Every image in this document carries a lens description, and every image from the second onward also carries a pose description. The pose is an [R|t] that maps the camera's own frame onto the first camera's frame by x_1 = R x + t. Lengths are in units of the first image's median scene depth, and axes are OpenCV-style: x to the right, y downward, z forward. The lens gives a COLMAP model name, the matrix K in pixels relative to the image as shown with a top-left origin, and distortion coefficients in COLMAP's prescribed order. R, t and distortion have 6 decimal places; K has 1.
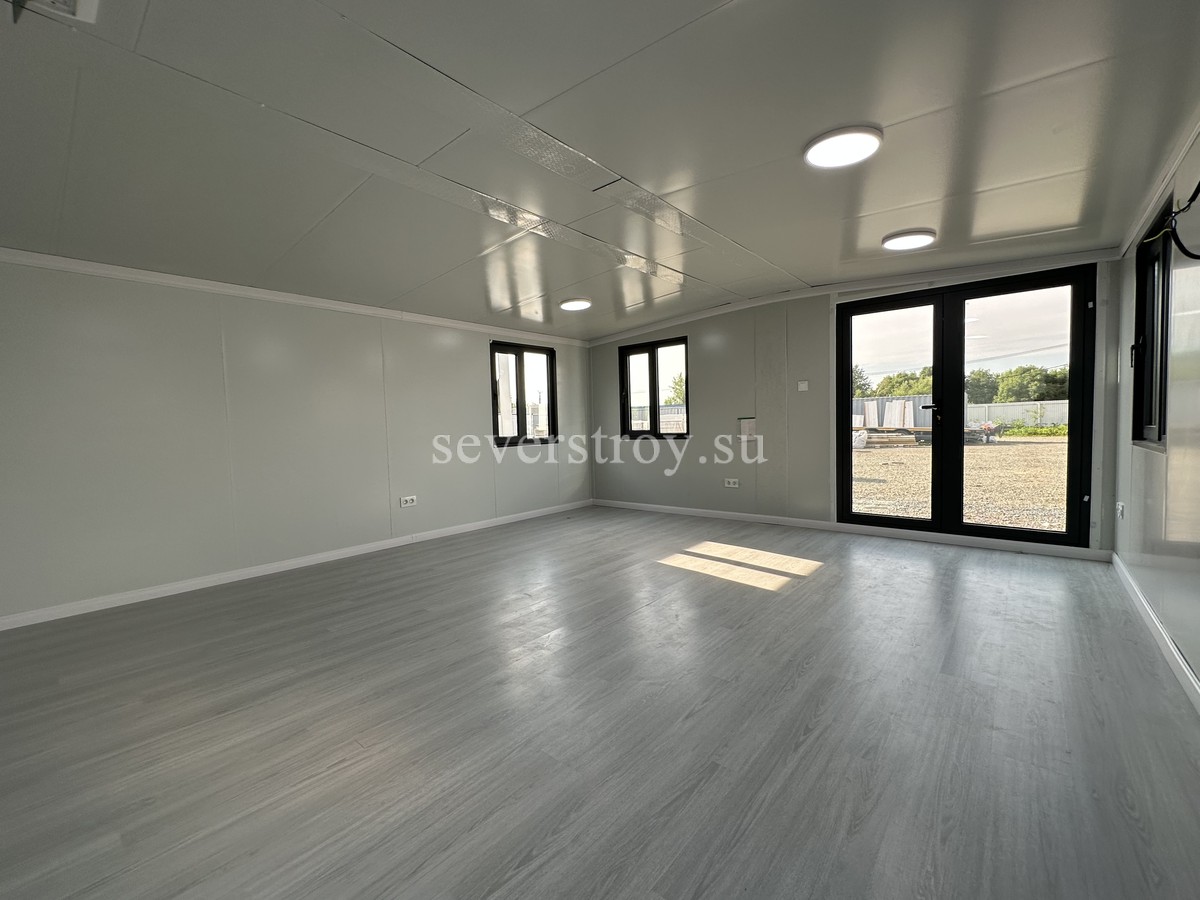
lens RADIAL K [[497.0, 0, 595.0], [0, 497.0, 449.5], [0, 0, 1]] dist [-0.007551, 0.000474]
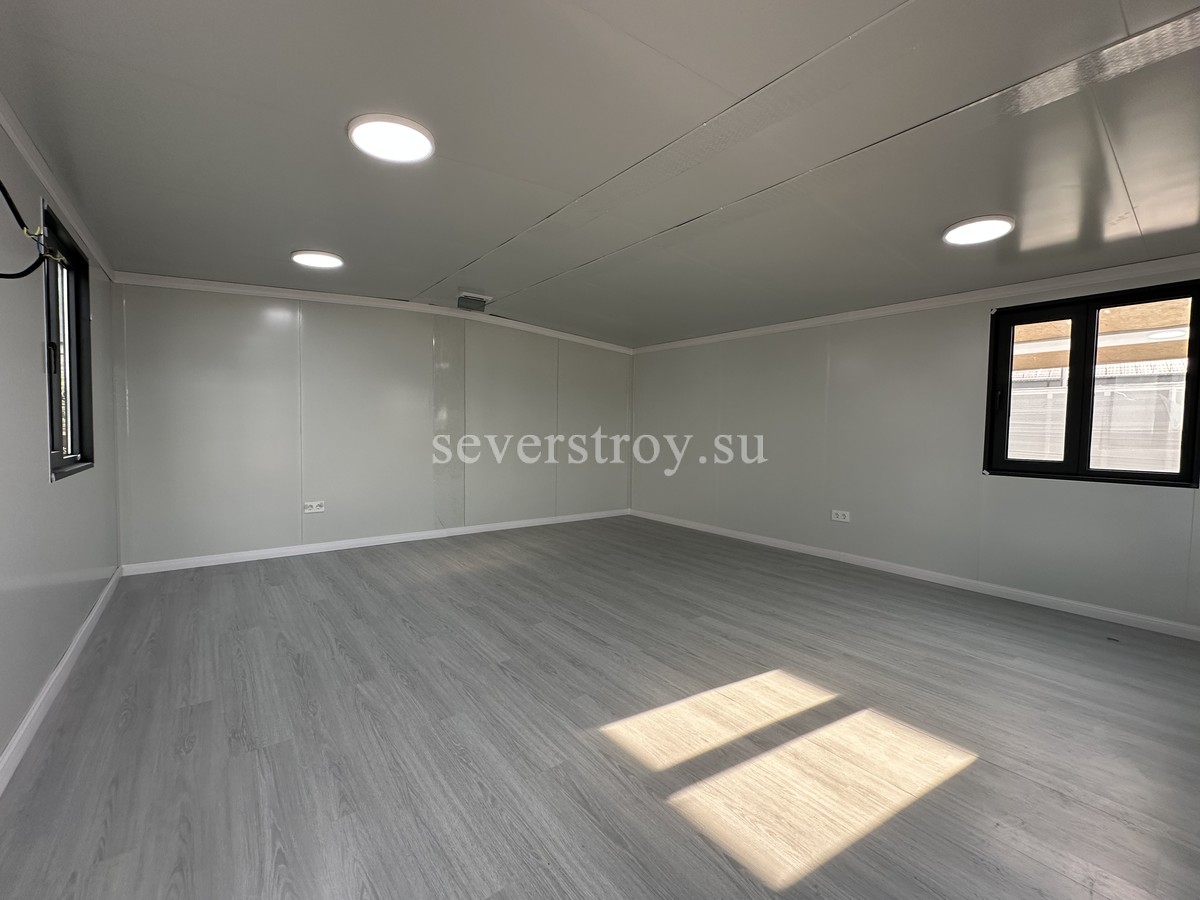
lens RADIAL K [[497.0, 0, 600.4], [0, 497.0, 456.2], [0, 0, 1]] dist [-0.007551, 0.000474]
pose [[-0.185113, 0.082703, -0.979231, 0.739013], [-0.062743, 0.993425, 0.095763, -0.081893], [0.980712, 0.079166, -0.178707, 0.867119]]
